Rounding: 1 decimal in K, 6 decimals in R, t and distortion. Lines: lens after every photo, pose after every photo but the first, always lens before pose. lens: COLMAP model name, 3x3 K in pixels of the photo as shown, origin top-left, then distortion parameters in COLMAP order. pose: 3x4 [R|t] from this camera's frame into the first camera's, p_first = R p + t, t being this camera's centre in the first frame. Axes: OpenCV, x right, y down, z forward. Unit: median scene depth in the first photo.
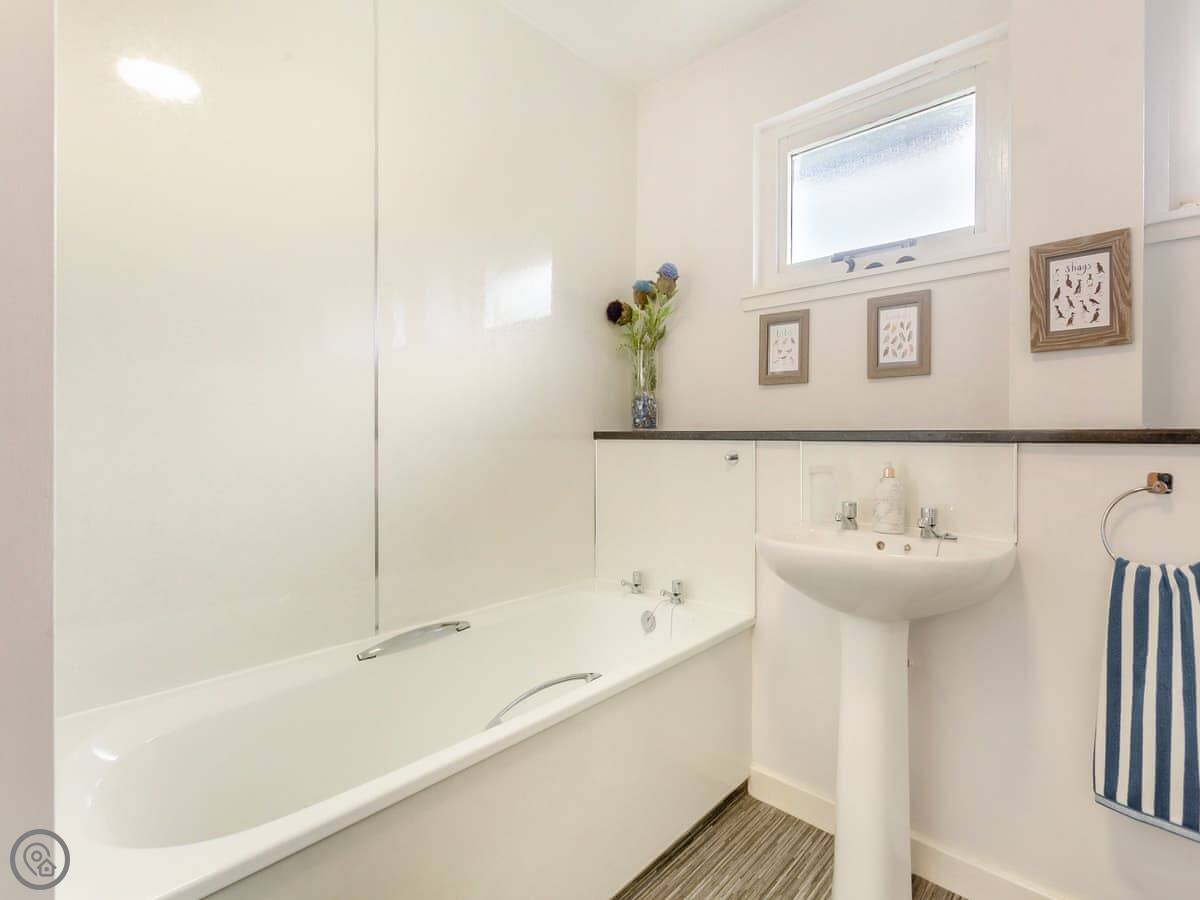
lens RADIAL K [[583.8, 0, 601.2], [0, 583.8, 450.6], [0, 0, 1]] dist [0.003408, 0.000033]
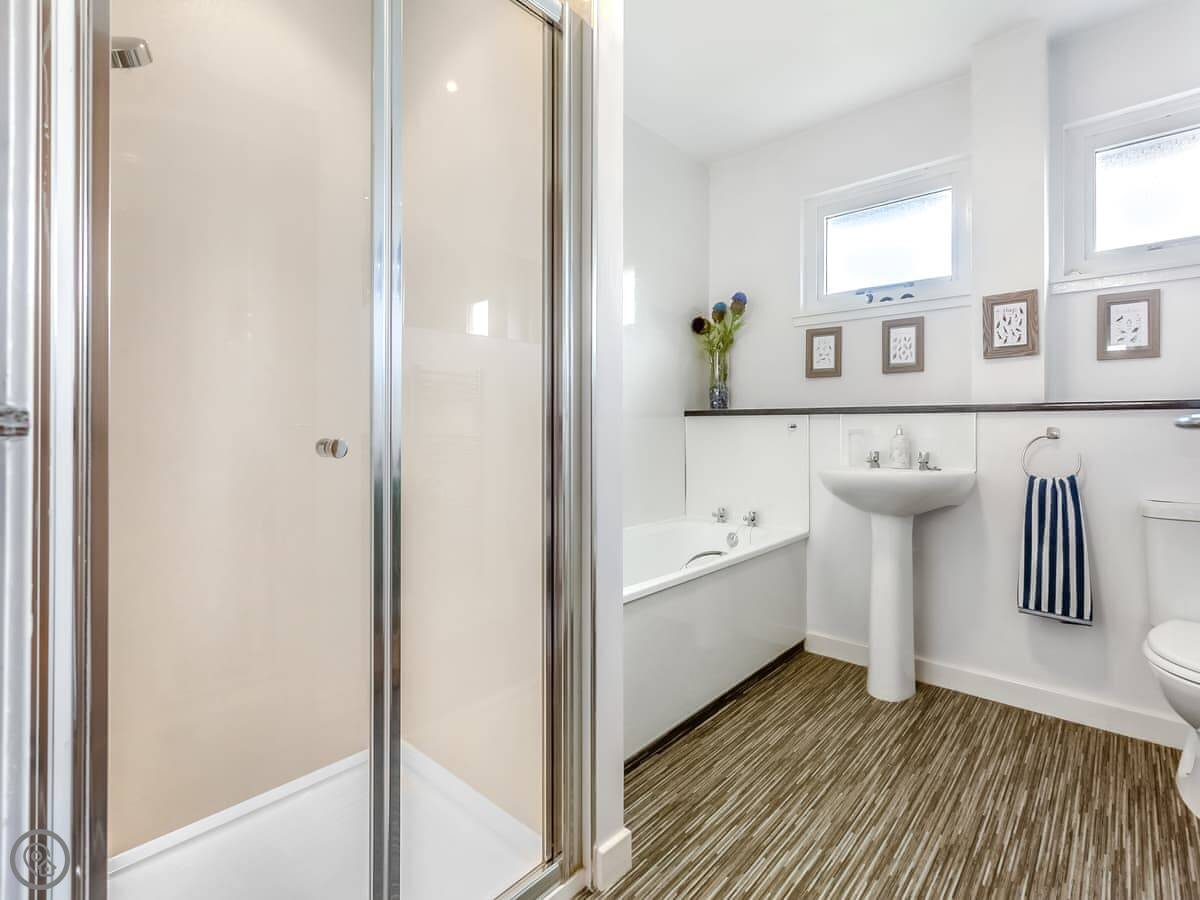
lens RADIAL K [[583.8, 0, 598.5], [0, 583.8, 436.8], [0, 0, 1]] dist [0.003408, 0.000033]
pose [[0.999912, -0.002191, 0.013104, -0.311688], [0.002288, 0.999970, -0.007386, 0.052503], [-0.013087, 0.007415, 0.999887, -0.522969]]
